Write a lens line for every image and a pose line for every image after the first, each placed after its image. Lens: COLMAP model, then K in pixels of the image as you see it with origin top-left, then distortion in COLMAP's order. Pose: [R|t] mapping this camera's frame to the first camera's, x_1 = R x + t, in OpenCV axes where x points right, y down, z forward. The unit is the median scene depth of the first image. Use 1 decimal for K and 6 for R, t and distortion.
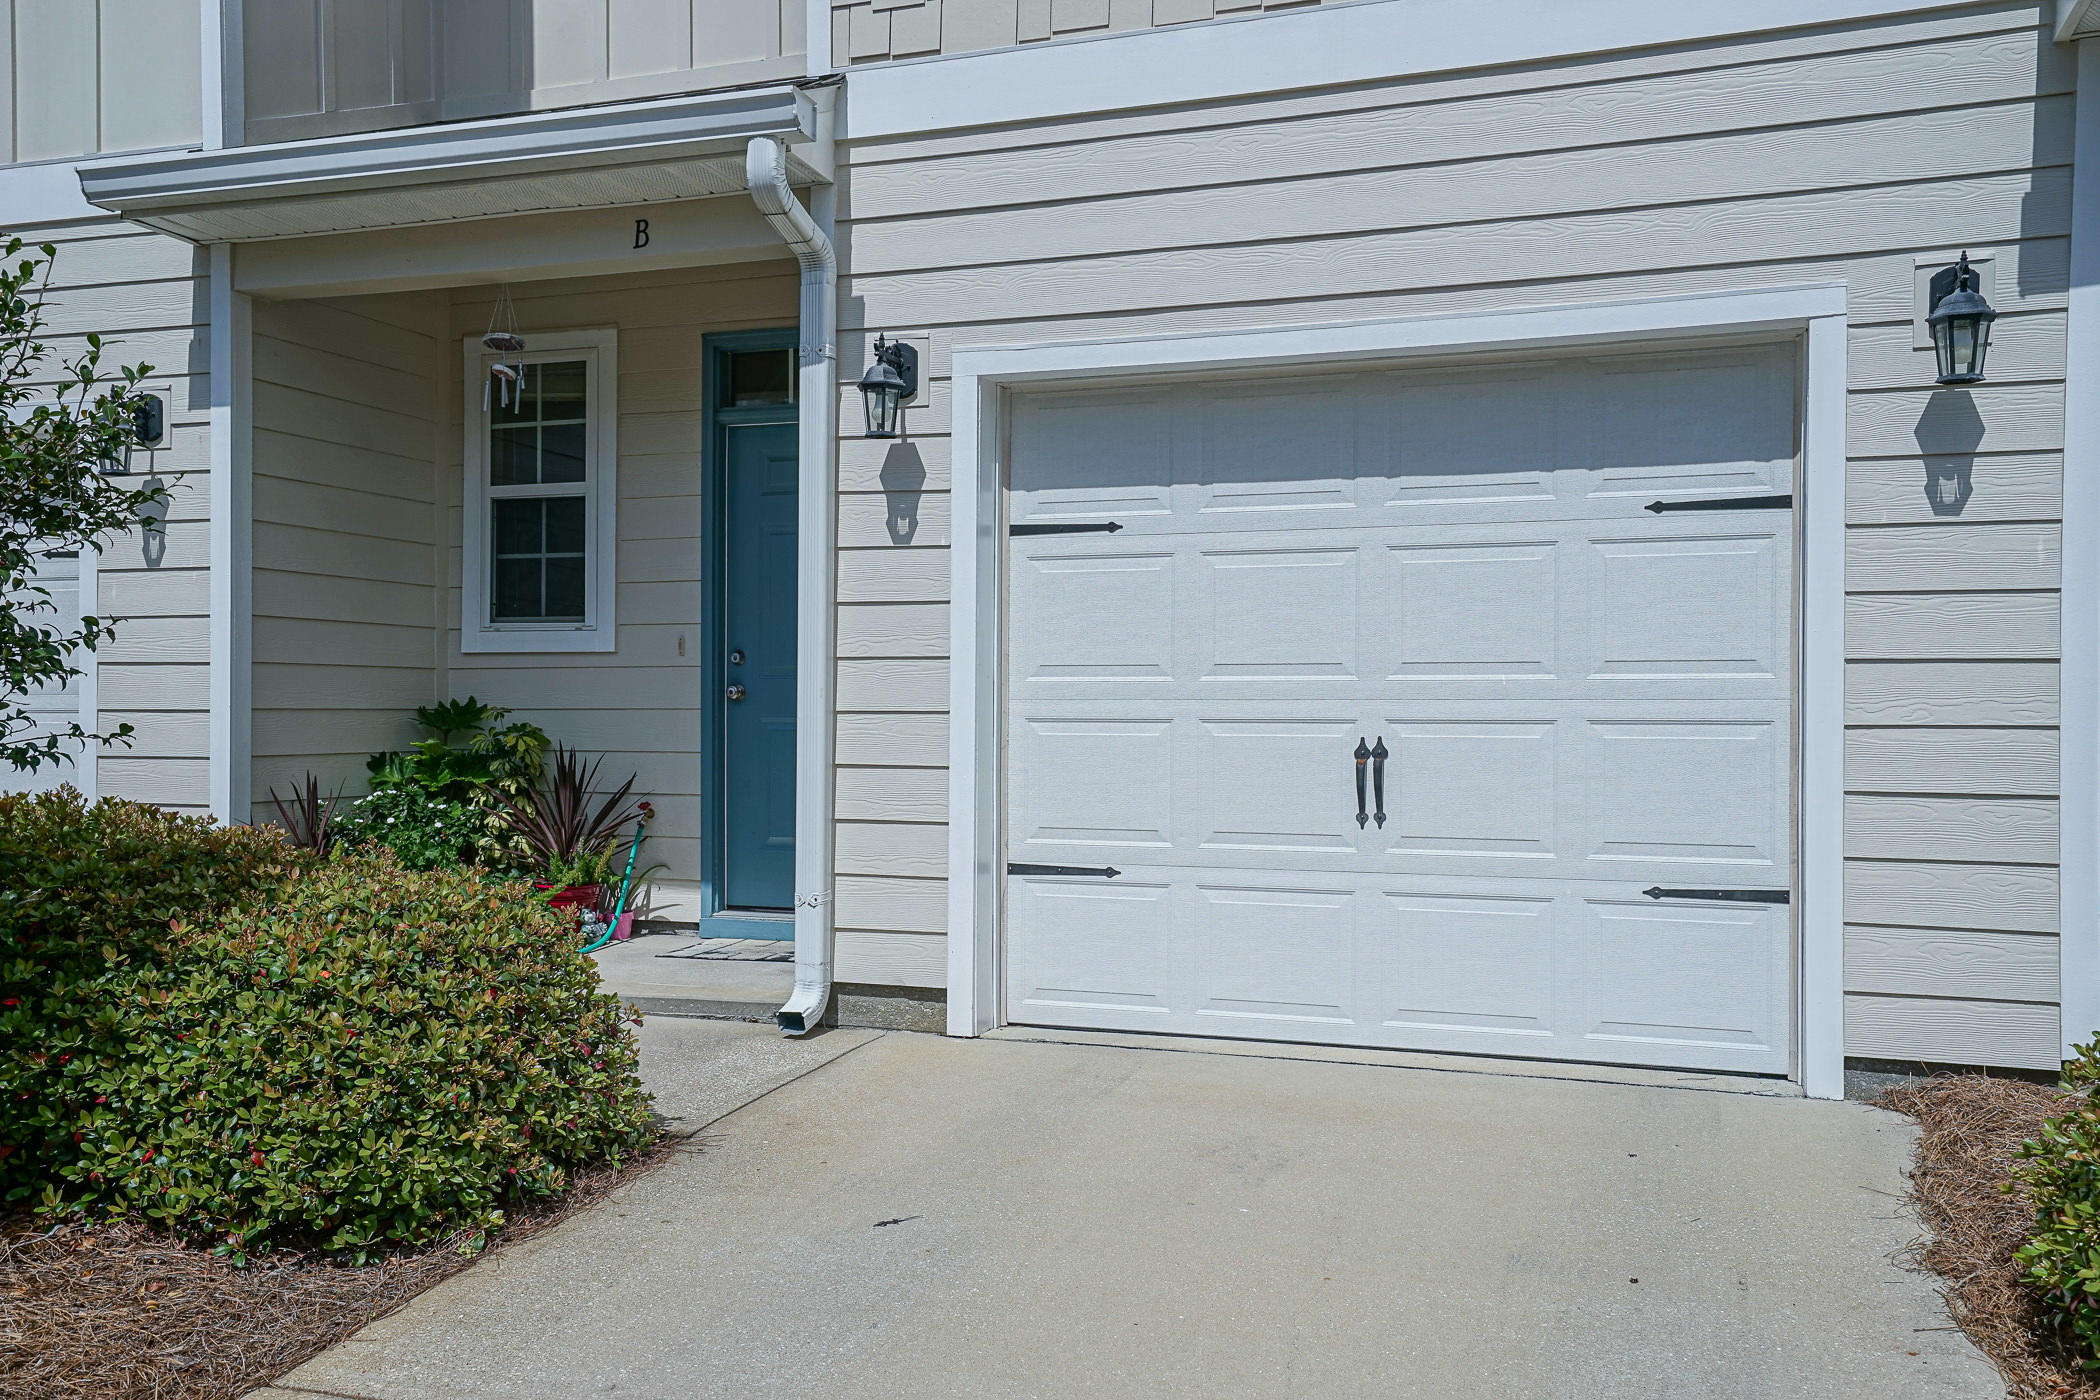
lens RADIAL K [[1858.6, 0, 987.9], [0, 1858.6, 764.5], [0, 0, 1]] dist [0.034713, 0.014370]
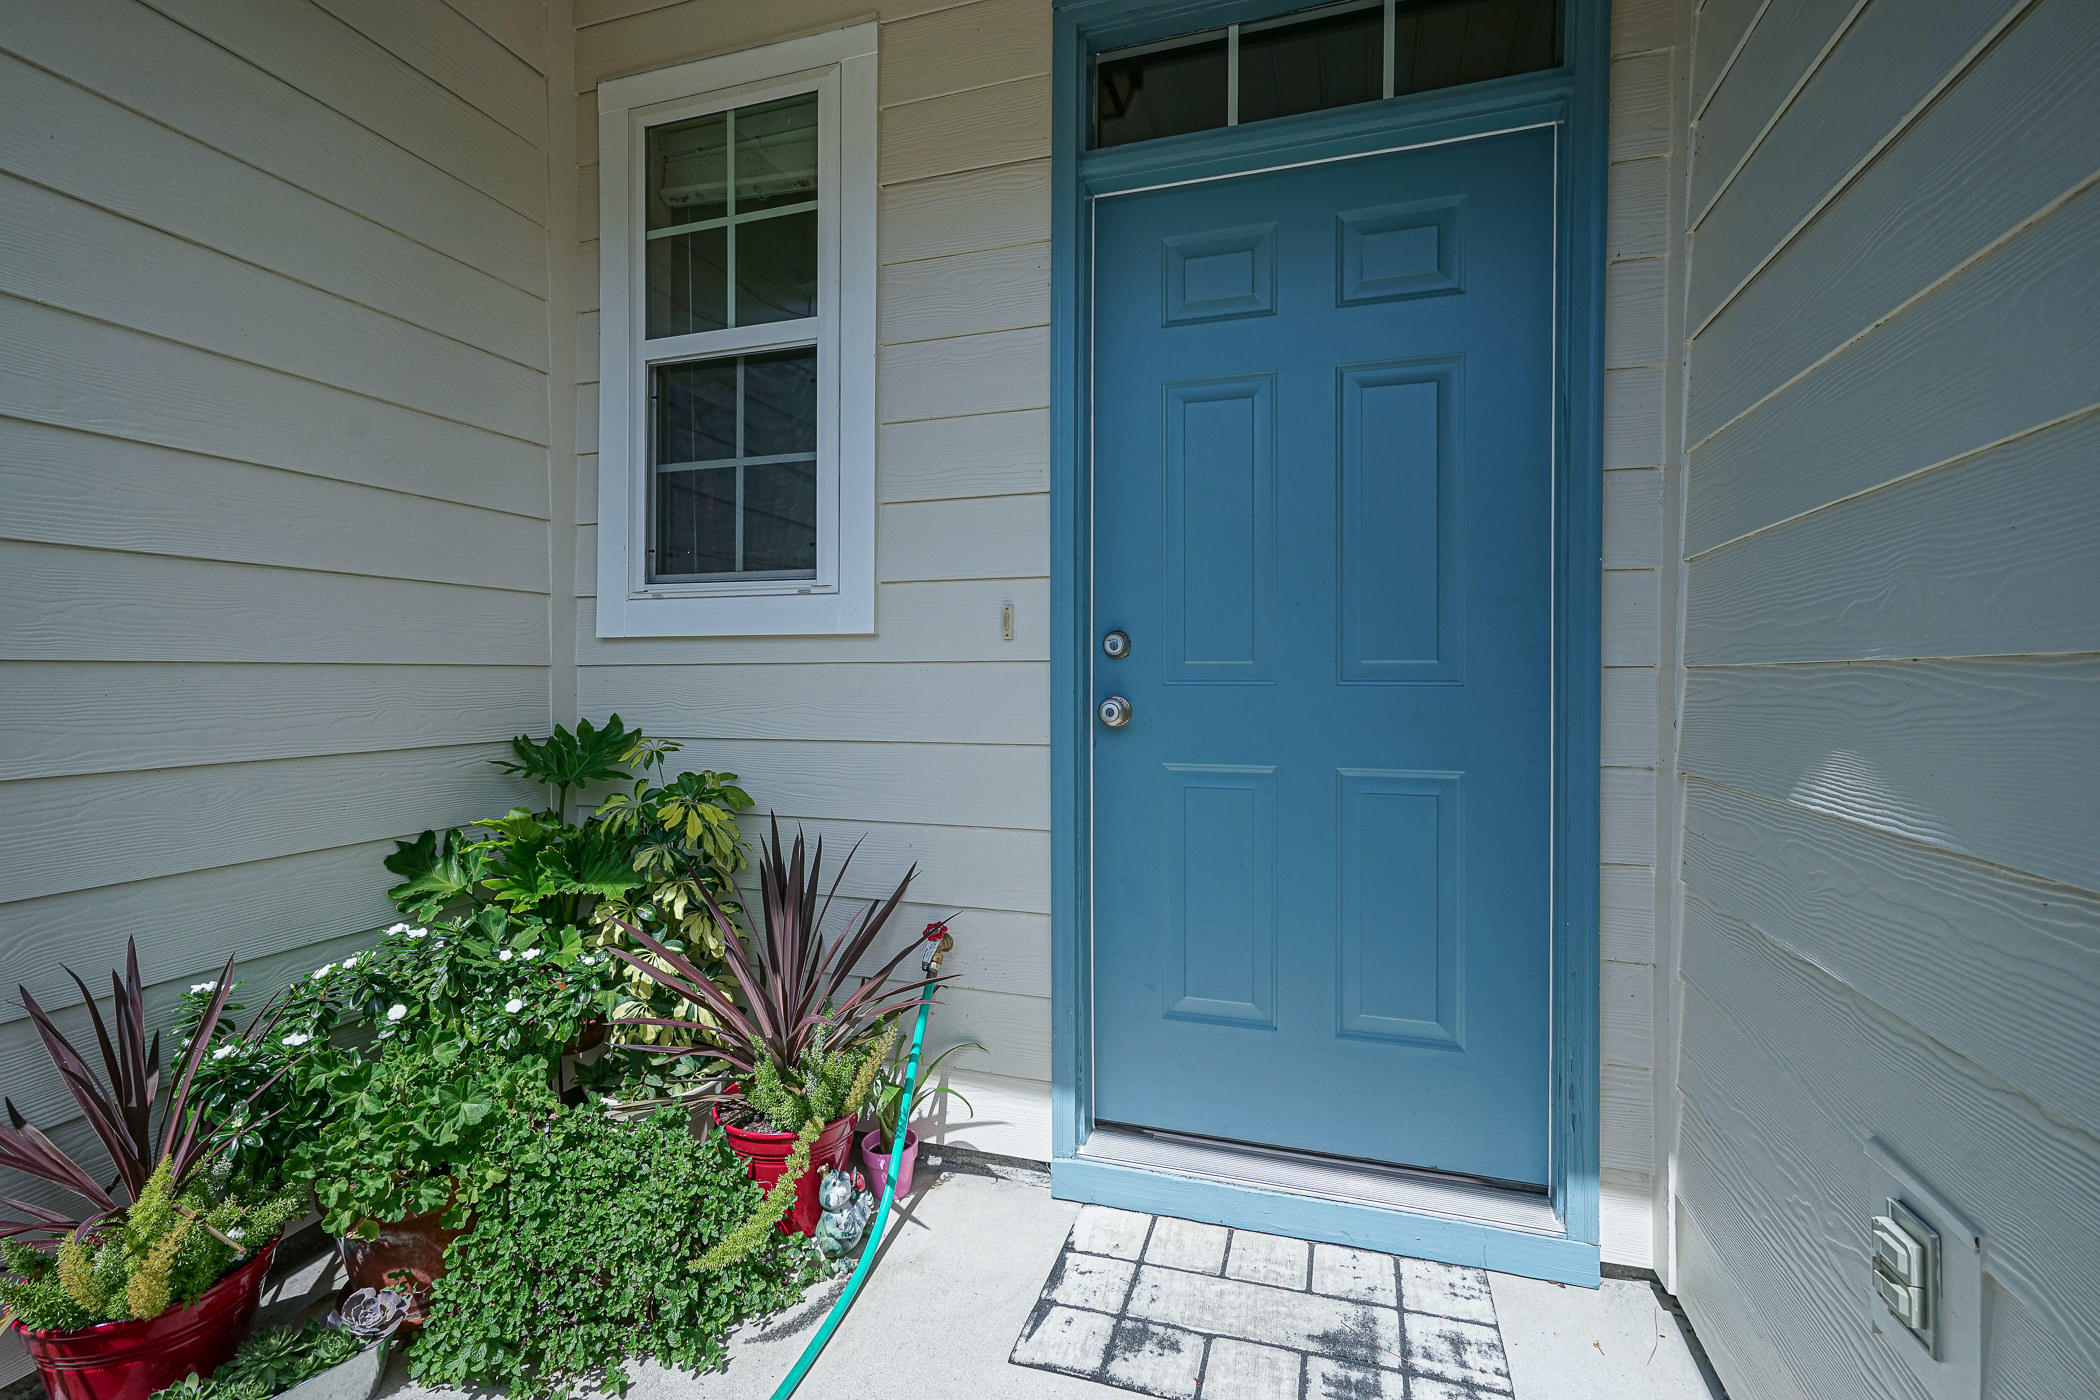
lens RADIAL K [[994.2, 0, 1032.3], [0, 994.2, 708.2], [0, 0, 1]] dist [-0.037526, 0.016167]
pose [[0.999403, -0.005651, 0.034093, -0.168057], [0.005350, 0.999946, 0.008910, -0.042498], [-0.034141, -0.008722, 0.999379, 0.729017]]
